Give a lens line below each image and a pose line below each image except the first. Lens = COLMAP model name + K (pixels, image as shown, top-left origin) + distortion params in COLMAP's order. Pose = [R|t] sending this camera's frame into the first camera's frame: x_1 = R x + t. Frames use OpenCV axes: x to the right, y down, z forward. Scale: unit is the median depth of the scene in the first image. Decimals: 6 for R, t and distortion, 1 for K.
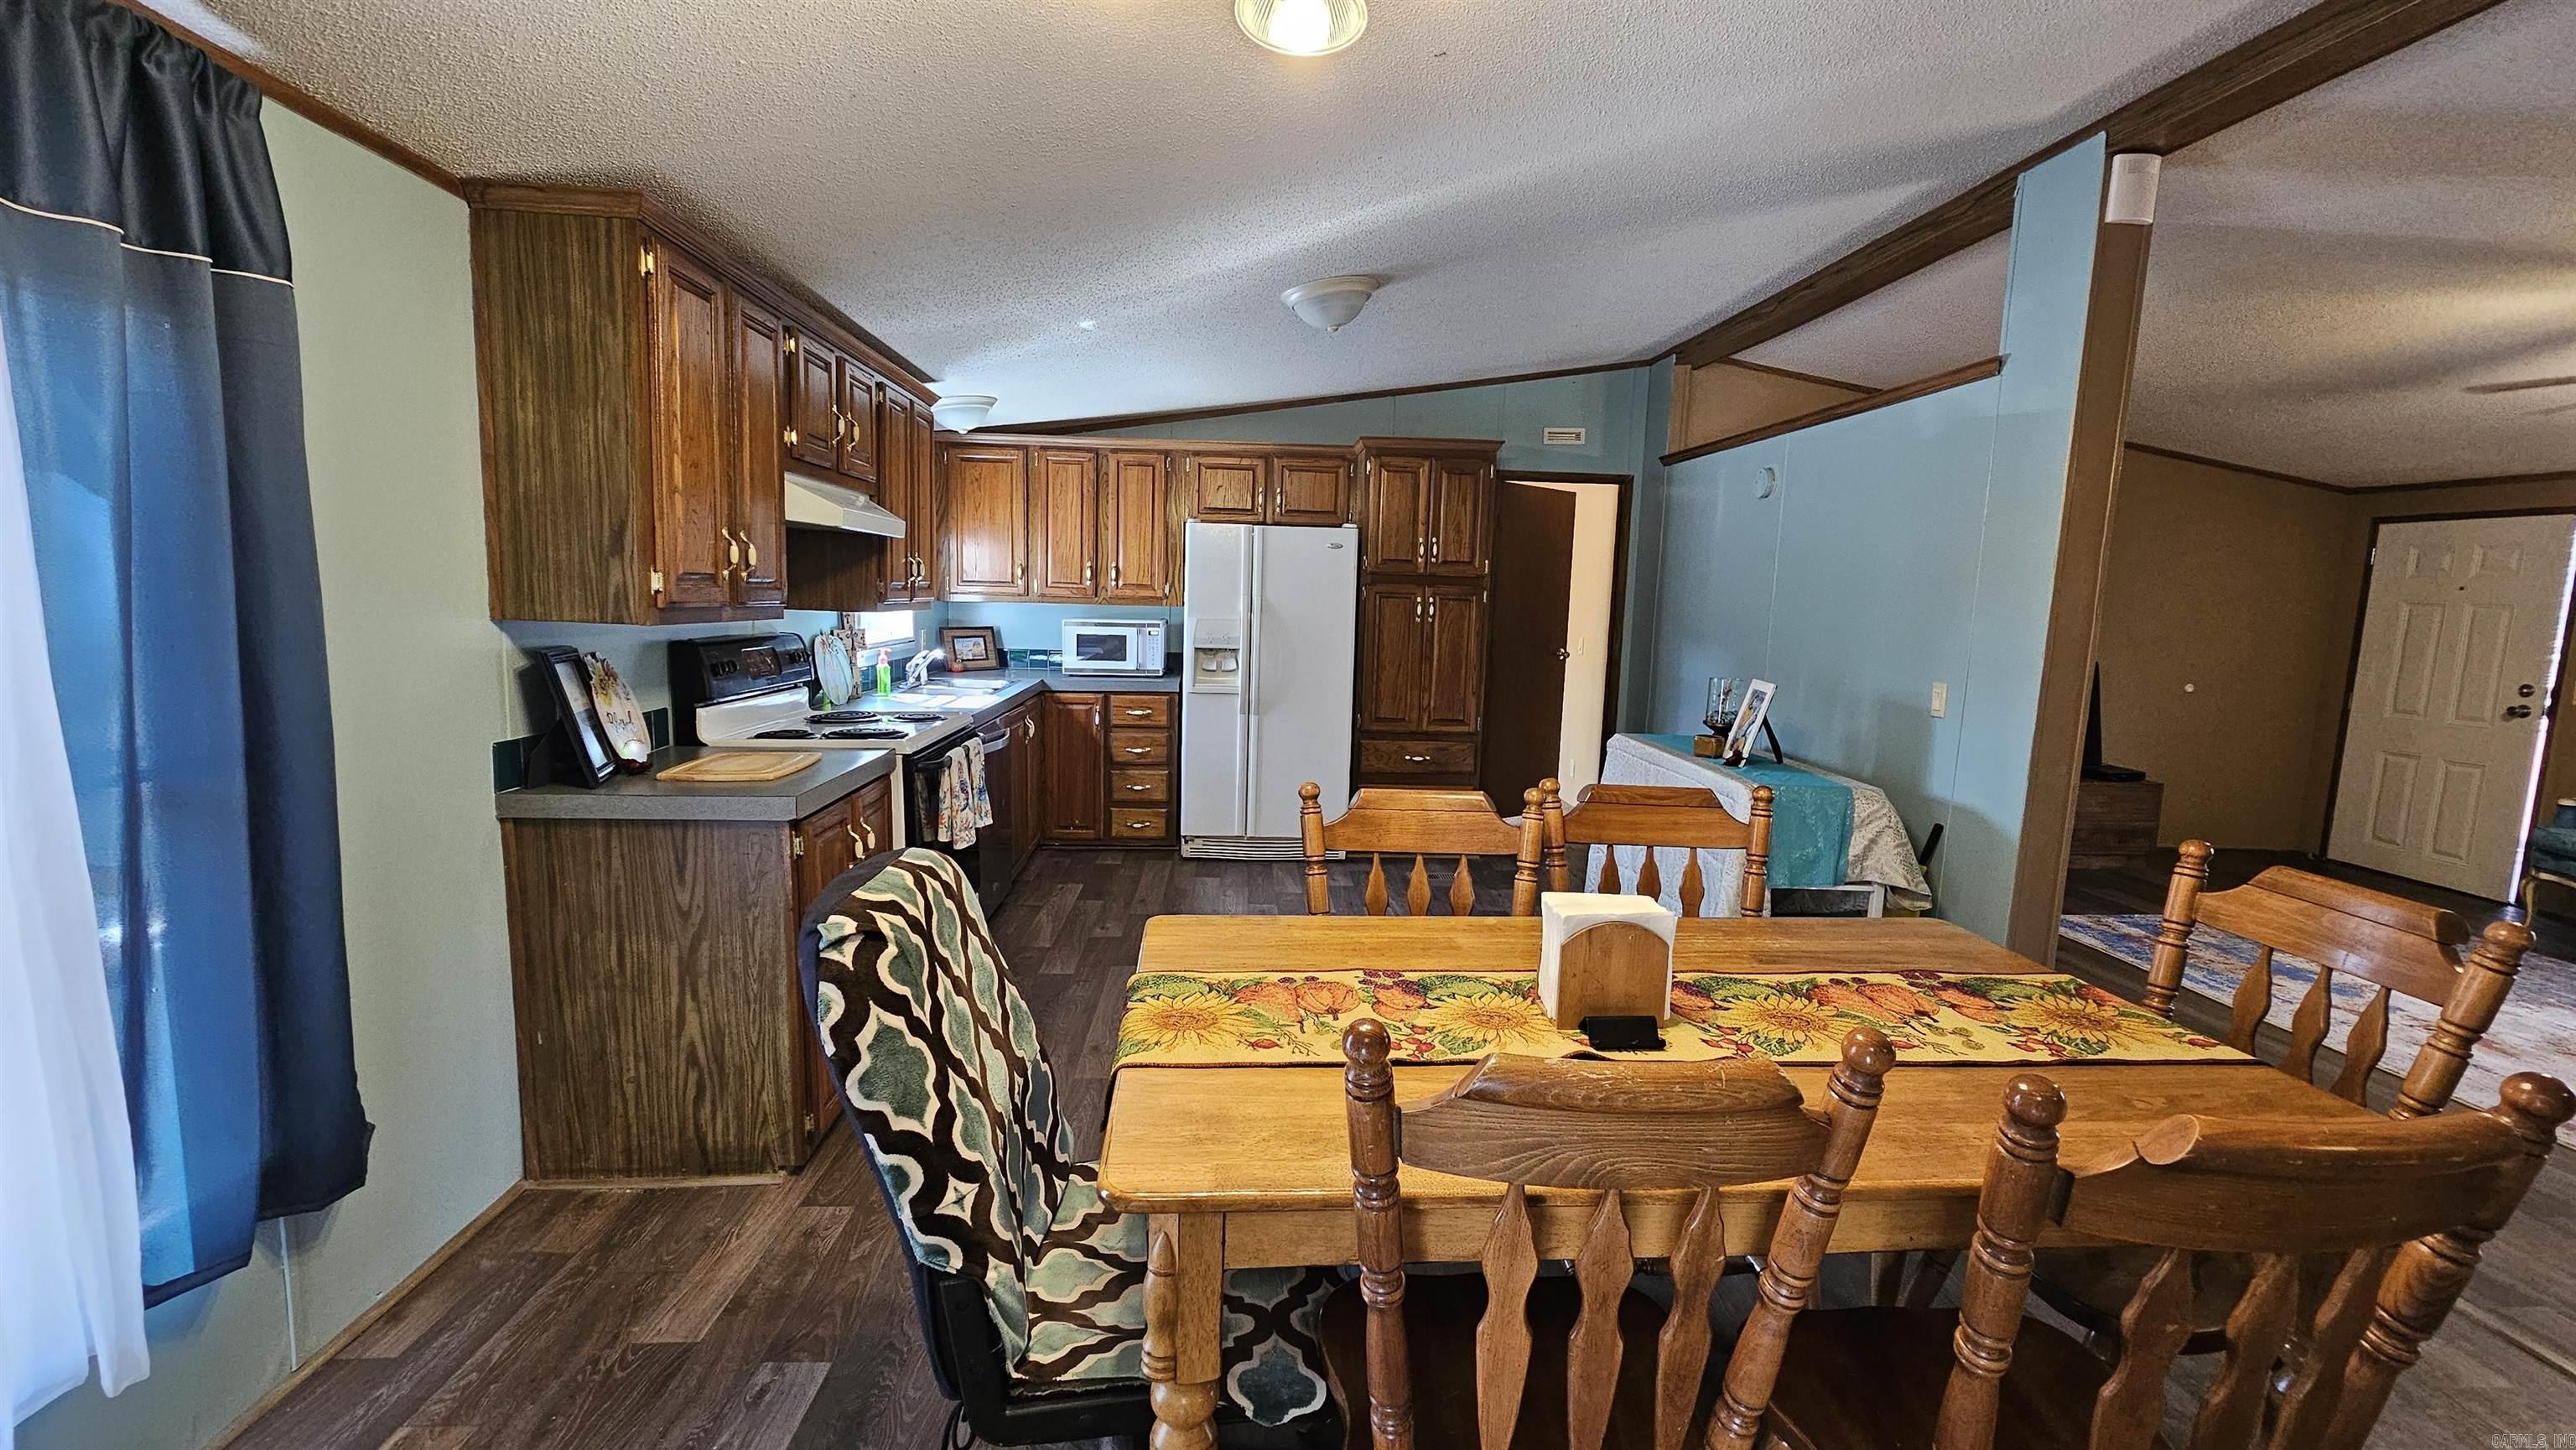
lens RADIAL K [[1053.2, 0, 1286.6], [0, 1053.2, 729.4], [0, 0, 1]] dist [-0.001209, 0.000292]
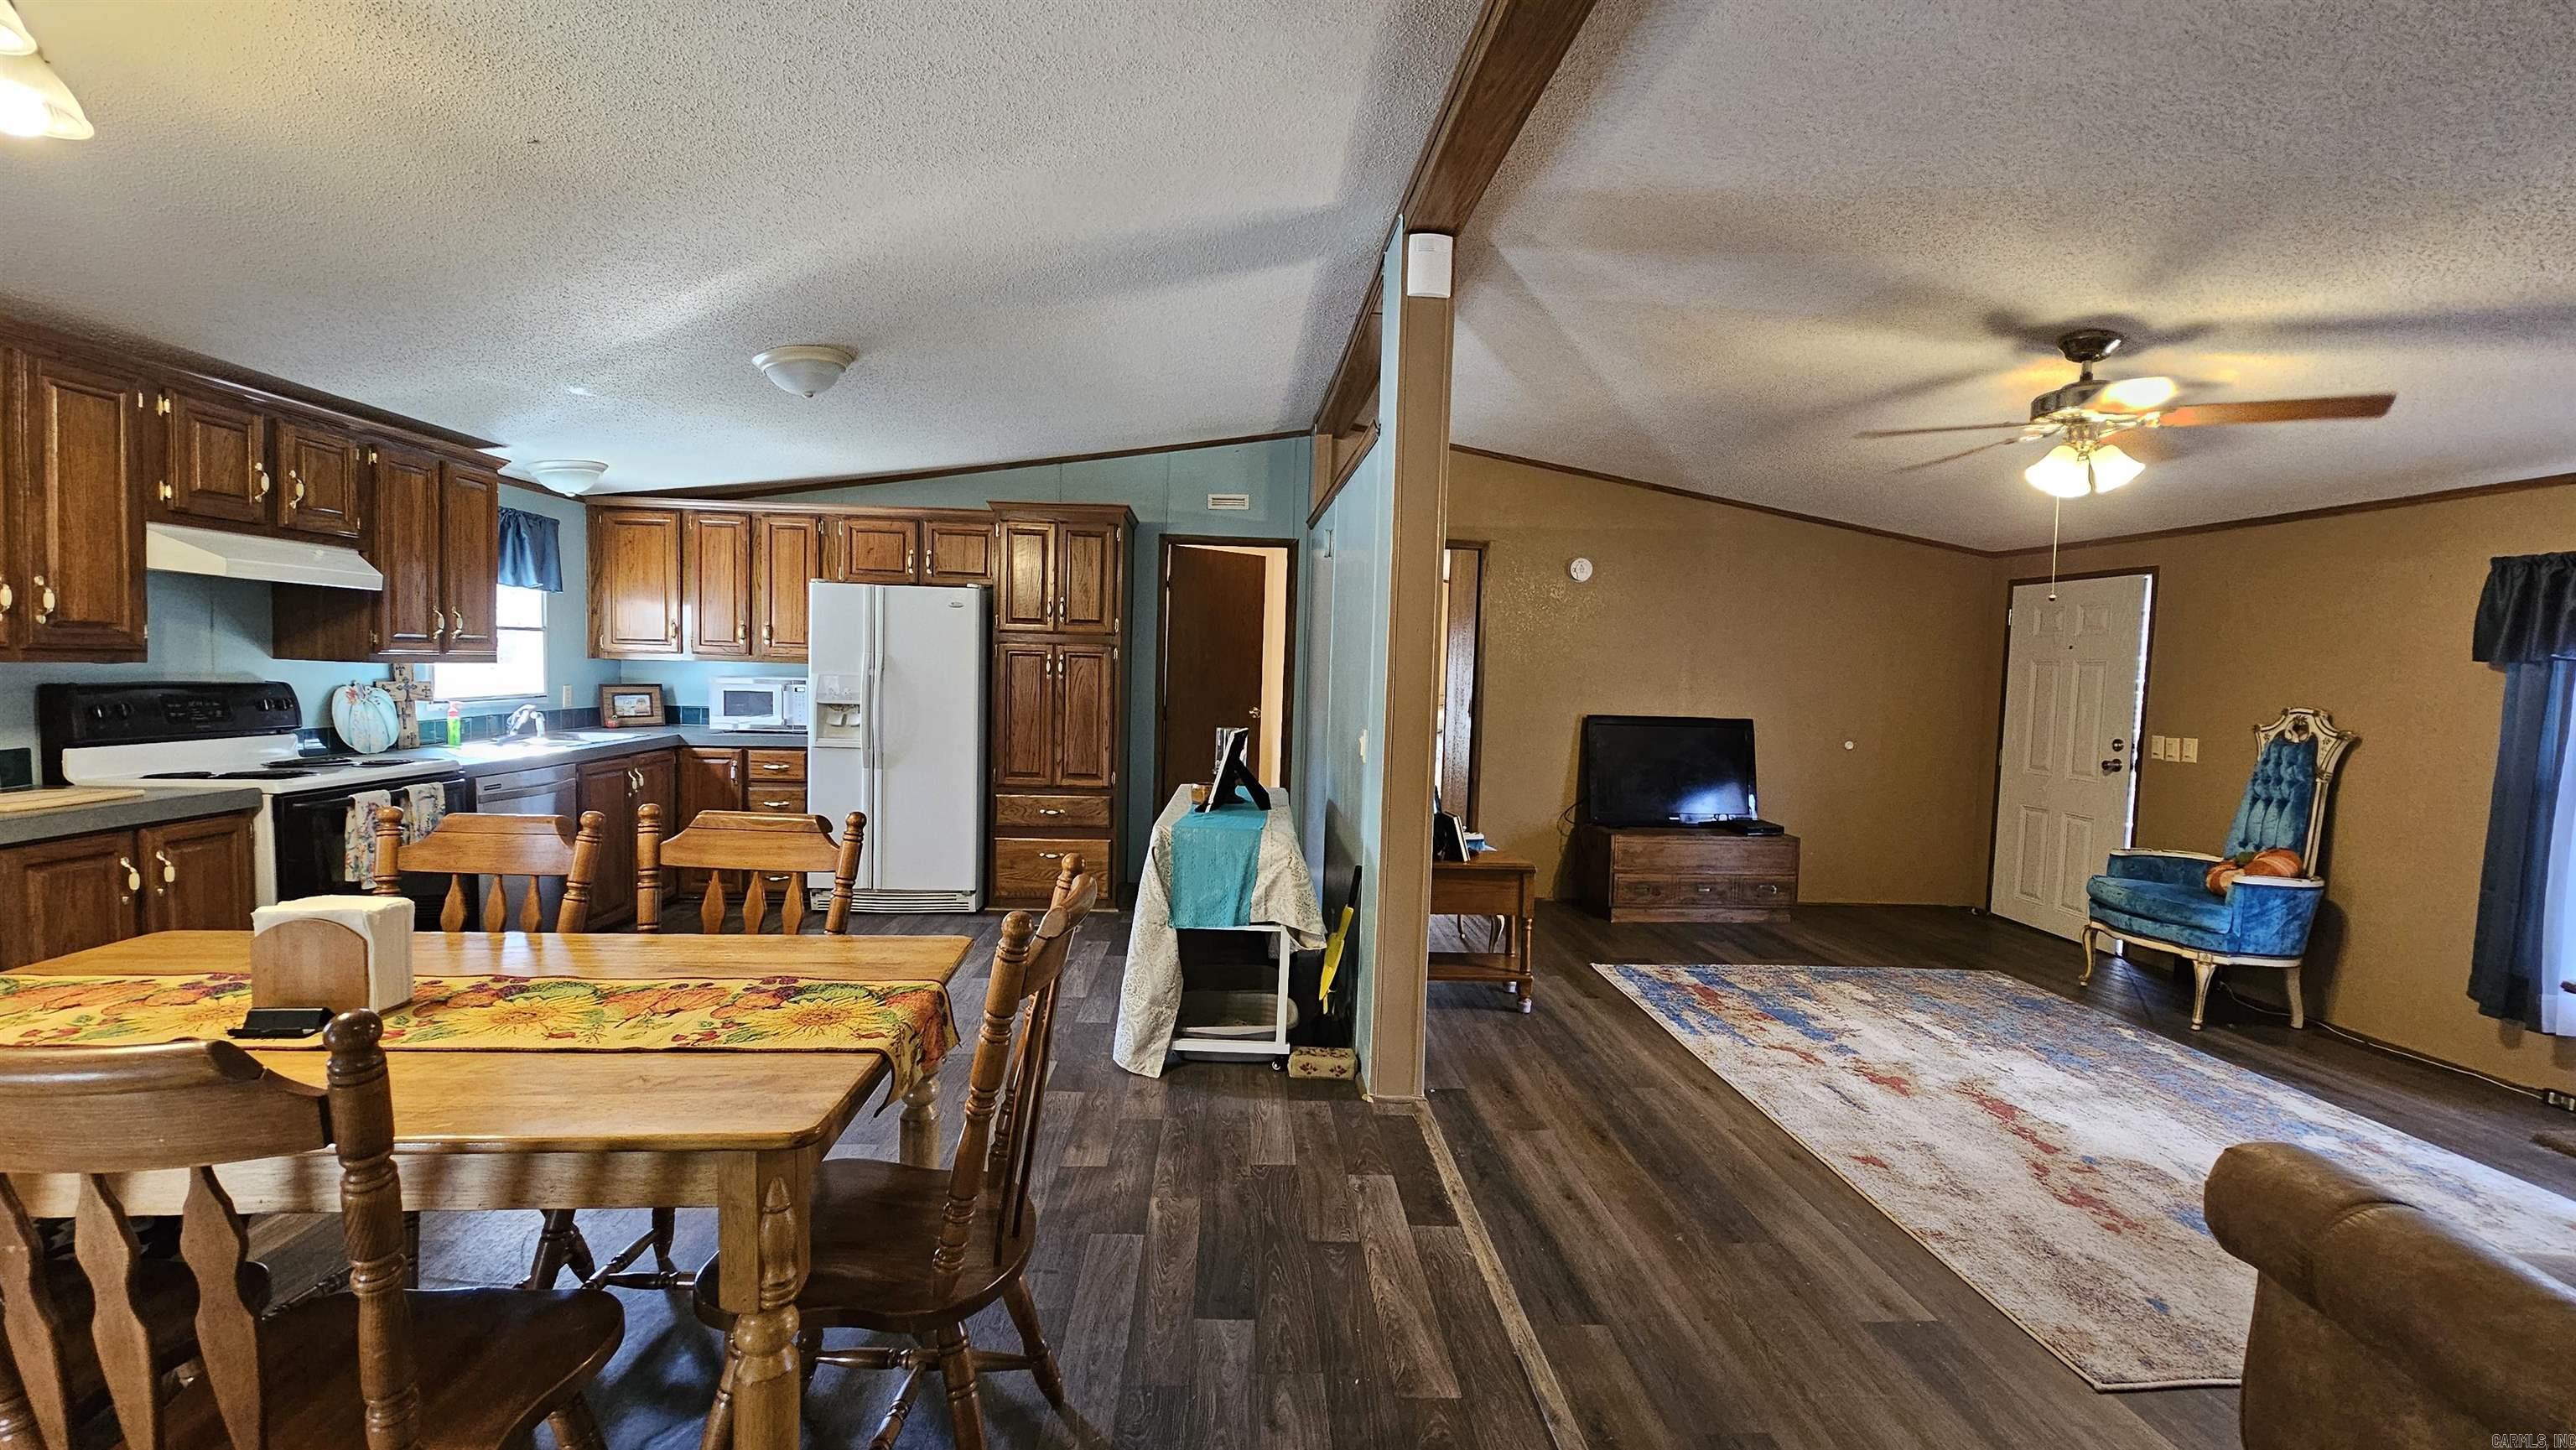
lens RADIAL K [[1053.2, 0, 1286.6], [0, 1053.2, 729.4], [0, 0, 1]] dist [-0.001209, 0.000292]
pose [[0.999990, 0.000311, 0.004406, 0.364766], [-0.000011, 0.997691, -0.067913, 0.017714], [-0.004417, 0.067912, 0.997682, -0.023348]]
